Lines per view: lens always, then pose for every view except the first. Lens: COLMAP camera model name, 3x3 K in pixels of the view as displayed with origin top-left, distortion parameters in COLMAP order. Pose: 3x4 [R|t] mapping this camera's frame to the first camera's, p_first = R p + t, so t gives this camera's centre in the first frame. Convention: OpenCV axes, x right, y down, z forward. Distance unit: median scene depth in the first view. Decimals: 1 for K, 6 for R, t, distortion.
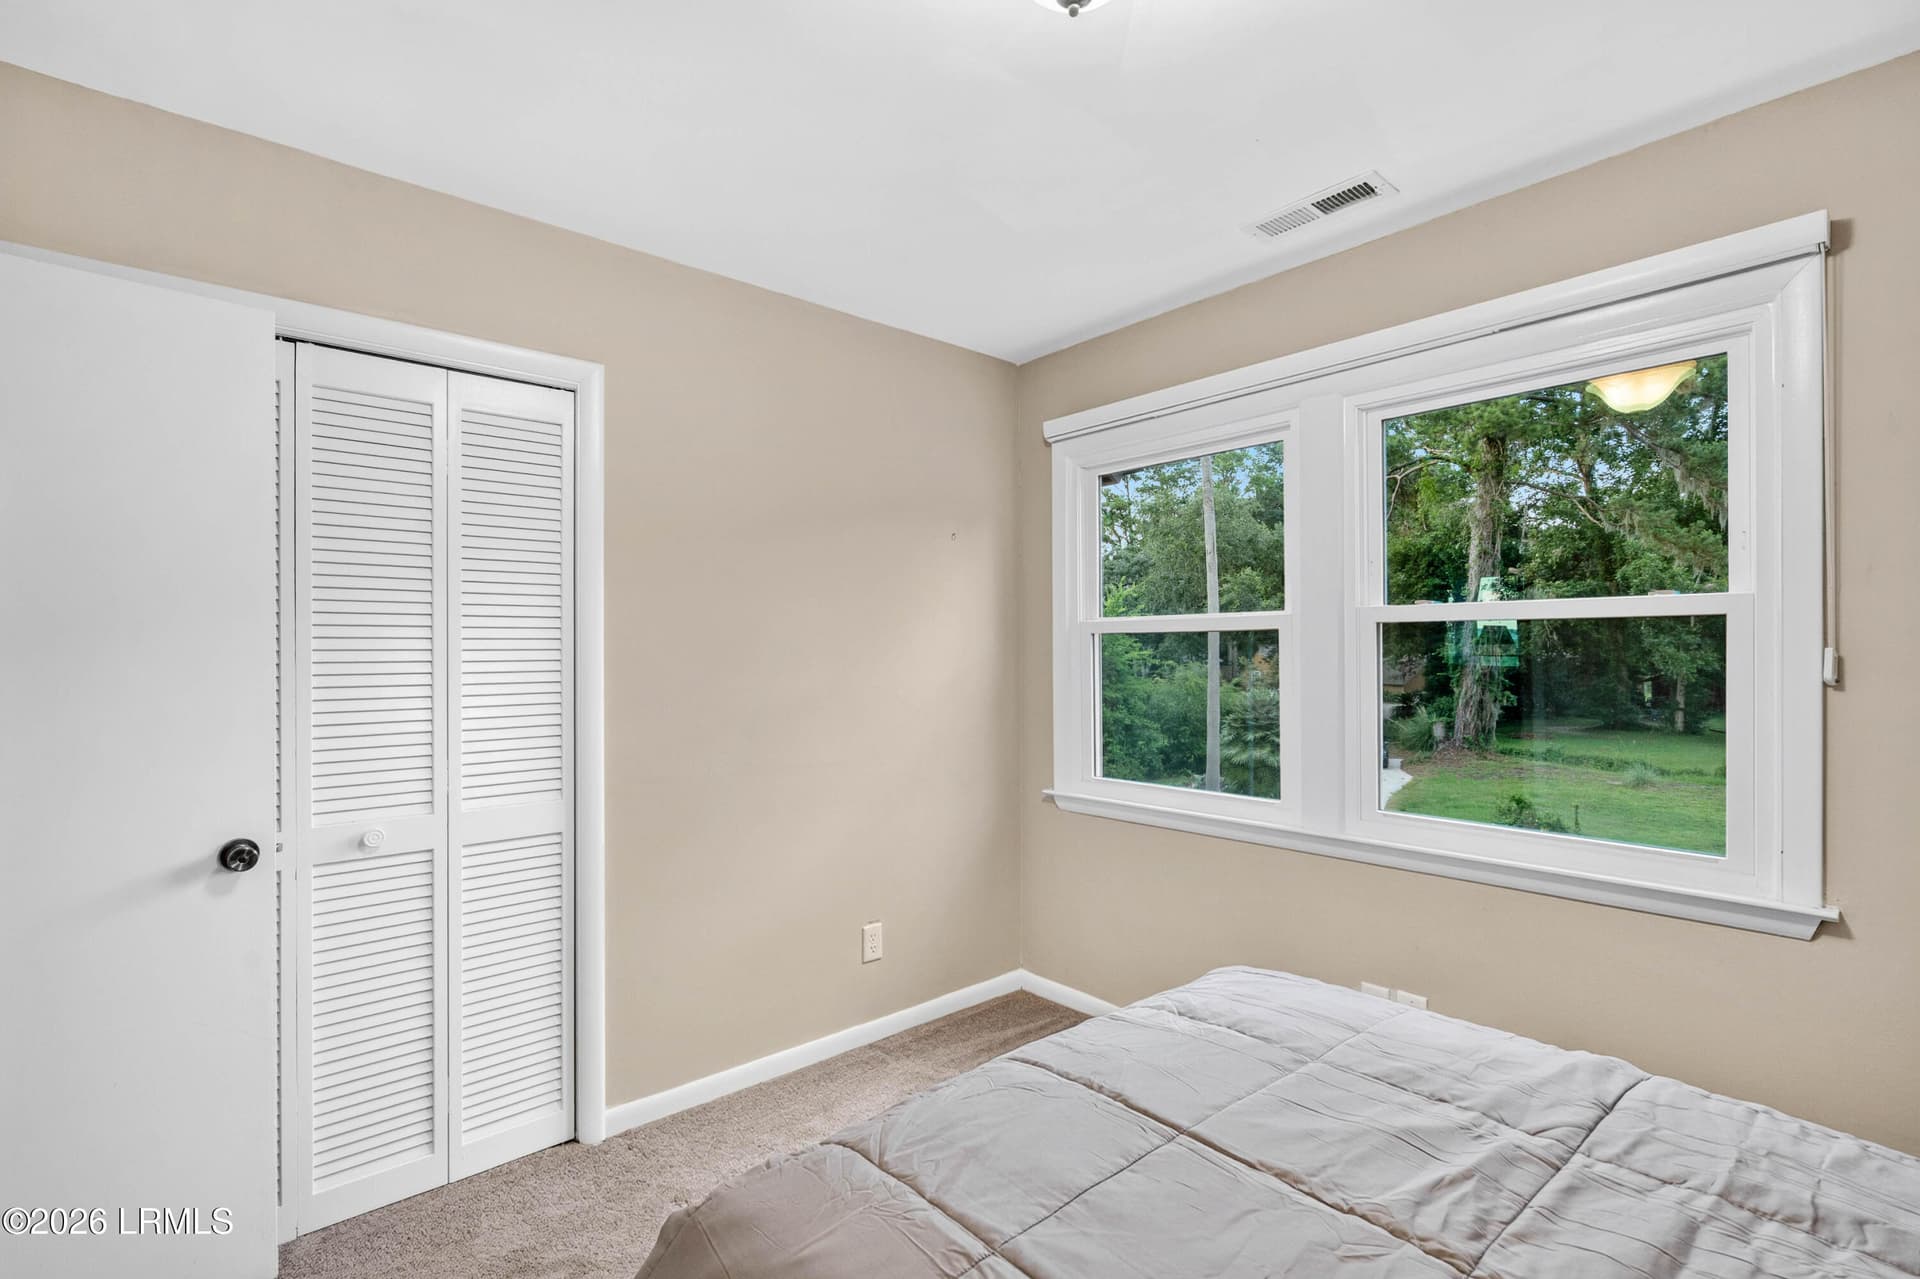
lens RADIAL K [[848.4, 0, 927.5], [0, 848.4, 650.2], [0, 0, 1]] dist [0.008465, 0.000497]
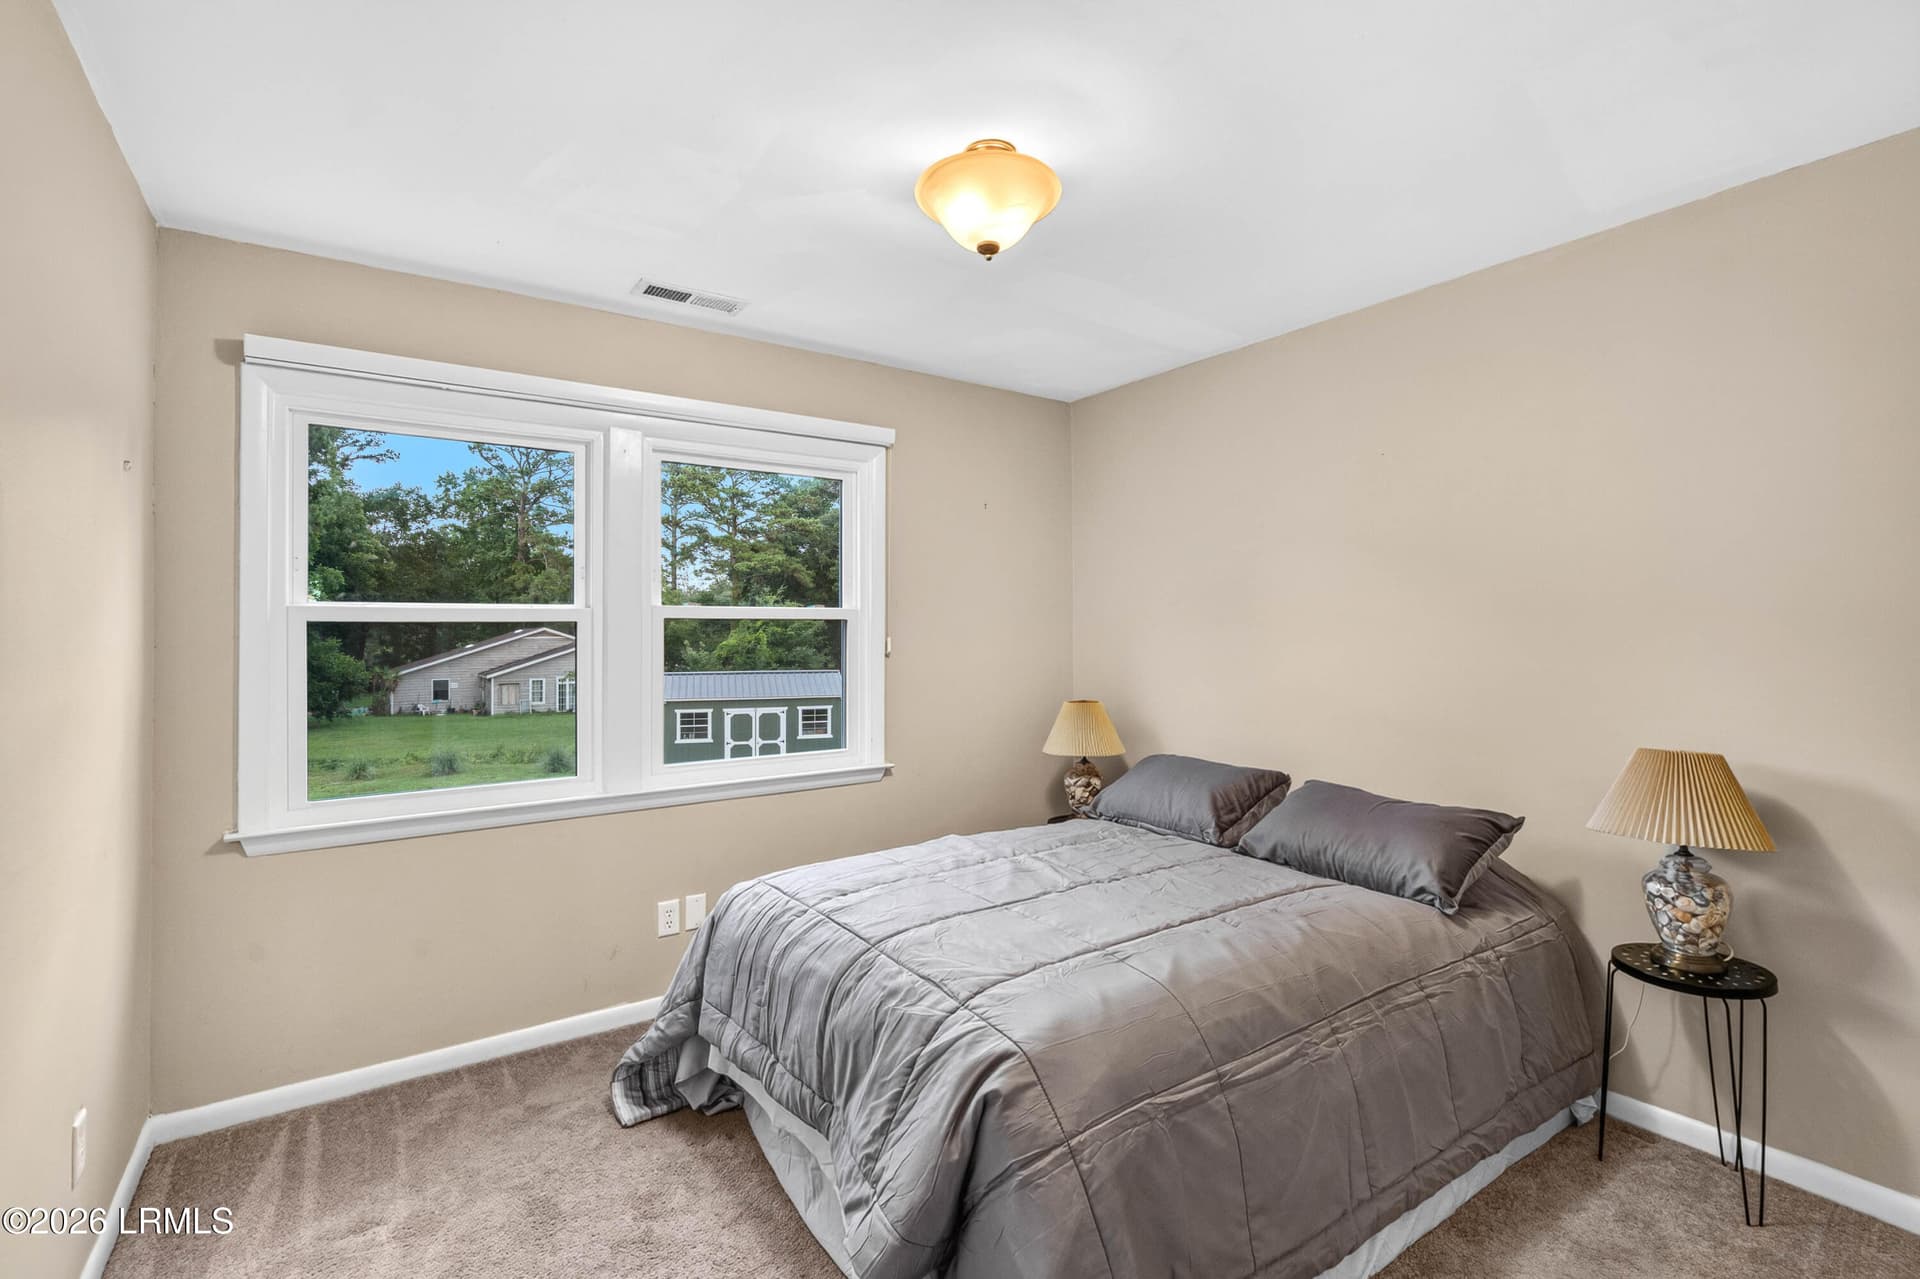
lens RADIAL K [[866.4, 0, 949.0], [0, 866.4, 636.5], [0, 0, 1]] dist [-0.001800, 0.001292]
pose [[0.121239, 0.004451, 0.992613, -0.651171], [0.005711, 0.999970, -0.005181, 0.003788], [-0.992607, 0.006297, 0.121210, 0.377855]]
